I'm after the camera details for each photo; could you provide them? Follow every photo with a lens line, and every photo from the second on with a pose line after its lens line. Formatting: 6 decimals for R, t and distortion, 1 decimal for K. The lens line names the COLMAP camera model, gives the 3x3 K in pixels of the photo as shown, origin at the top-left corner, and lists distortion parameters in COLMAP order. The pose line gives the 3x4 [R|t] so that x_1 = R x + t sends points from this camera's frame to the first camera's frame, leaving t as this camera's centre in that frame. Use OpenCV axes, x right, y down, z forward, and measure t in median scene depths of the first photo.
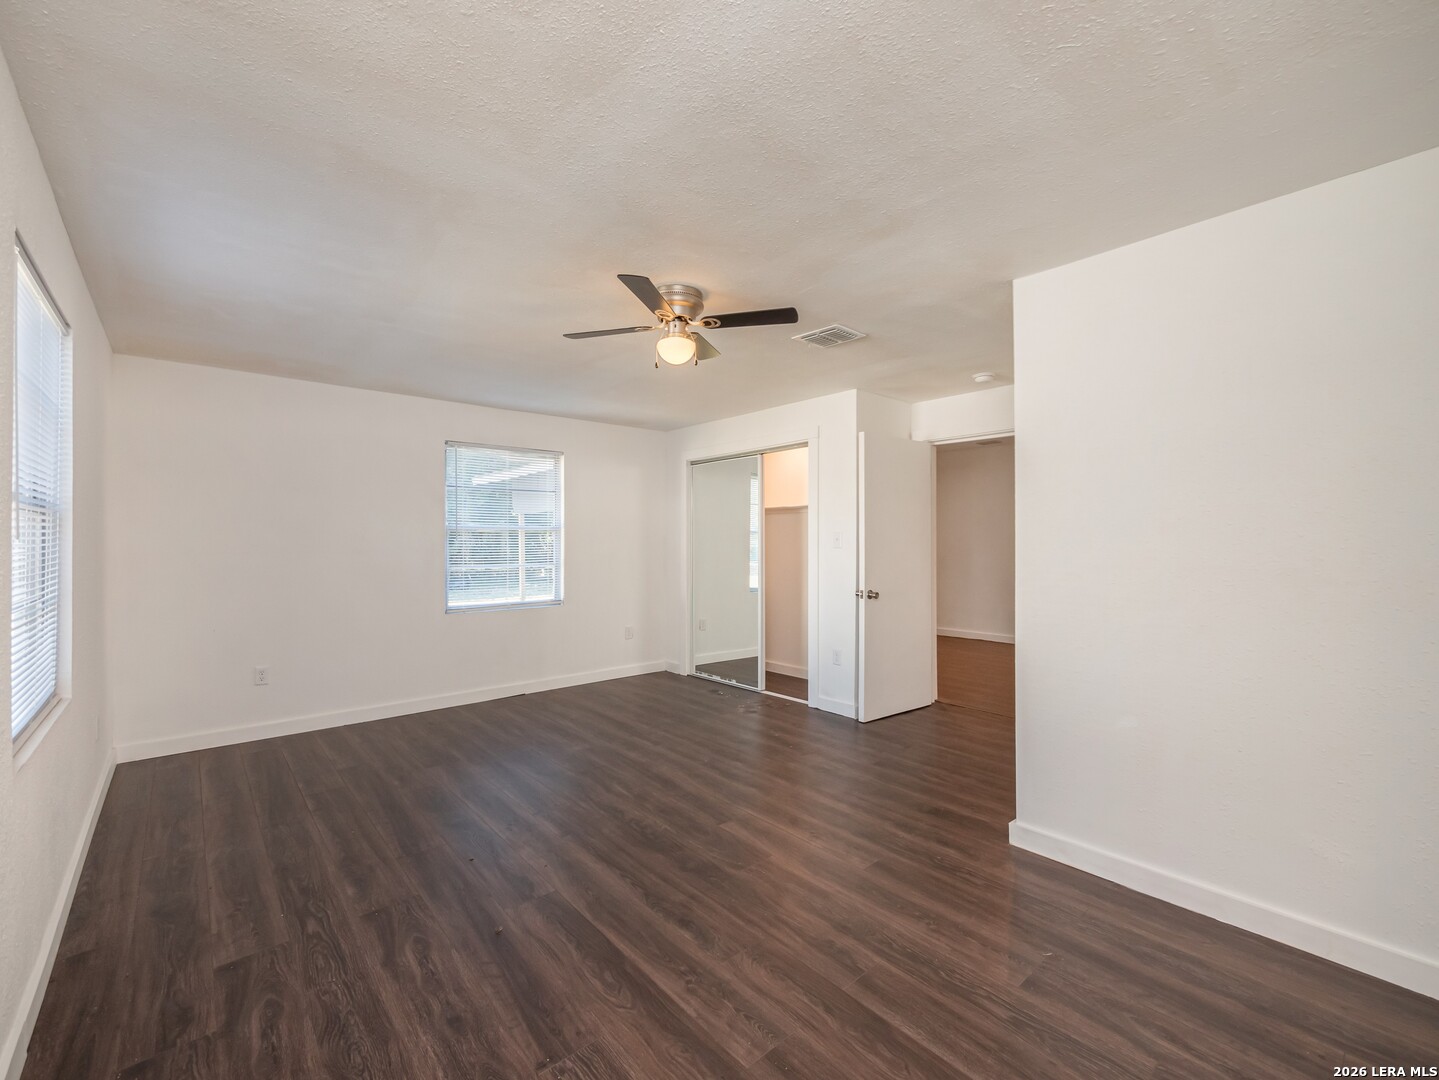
lens RADIAL K [[625.7, 0, 708.7], [0, 625.7, 545.9], [0, 0, 1]] dist [-0.001791, -0.000571]
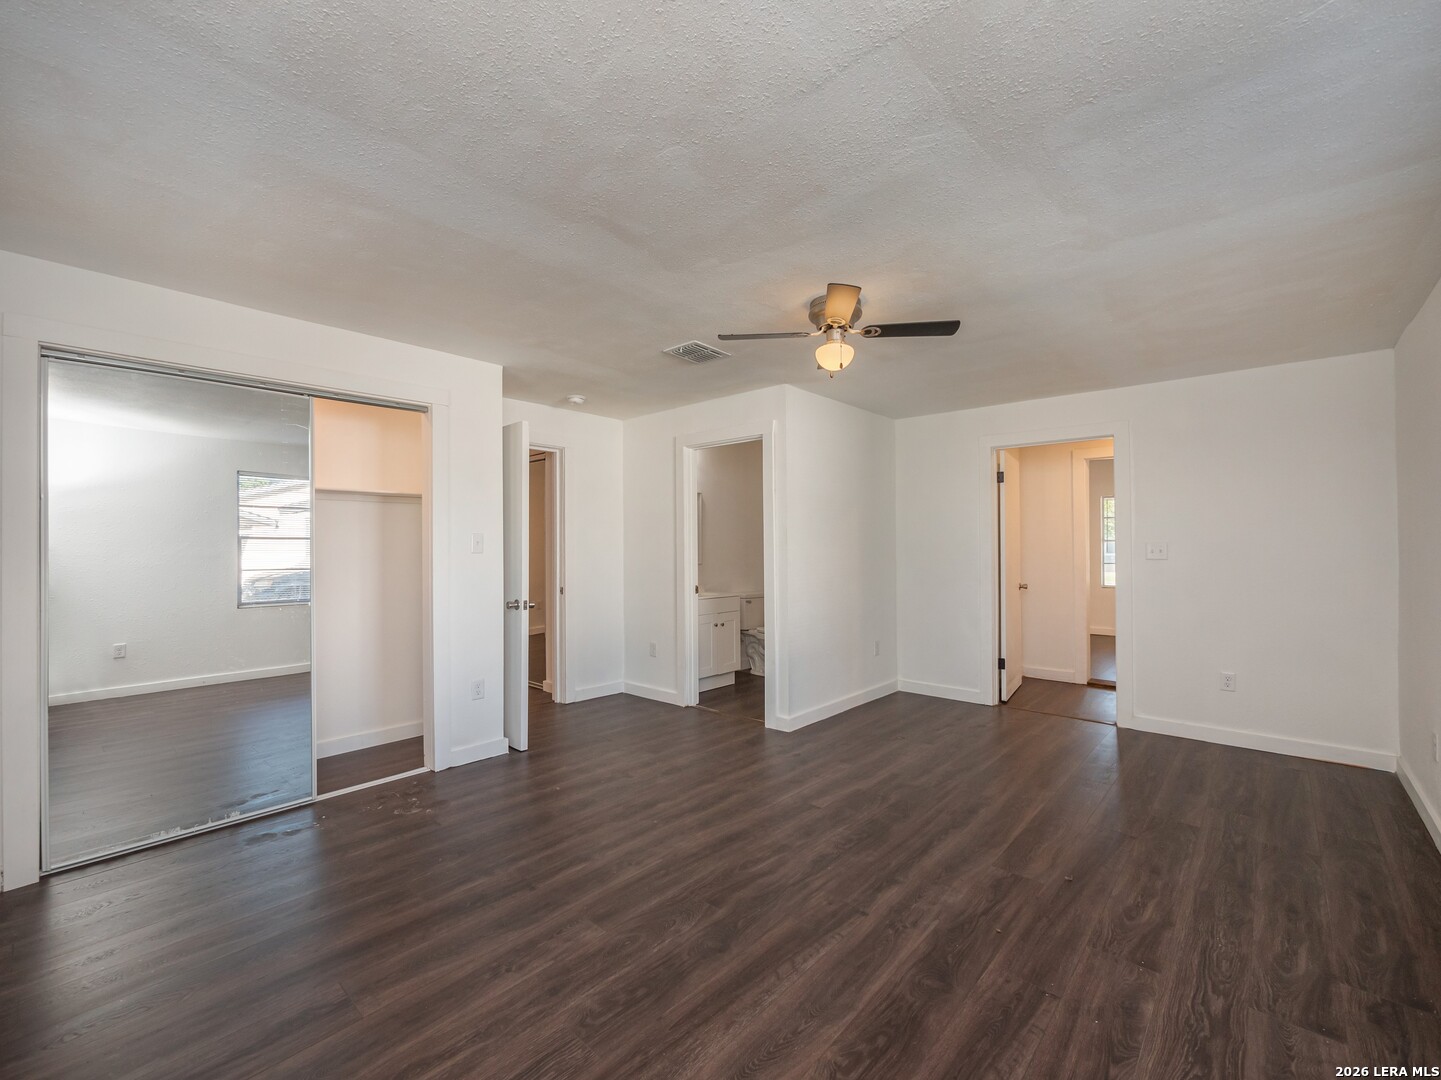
lens RADIAL K [[626.6, 0, 709.6], [0, 626.6, 545.9], [0, 0, 1]] dist [-0.001791, -0.000571]
pose [[-0.139112, 0.001052, 0.990276, -1.276411], [0.005505, 0.999985, -0.000289, -0.006082], [-0.990261, 0.005411, -0.139116, 1.664799]]
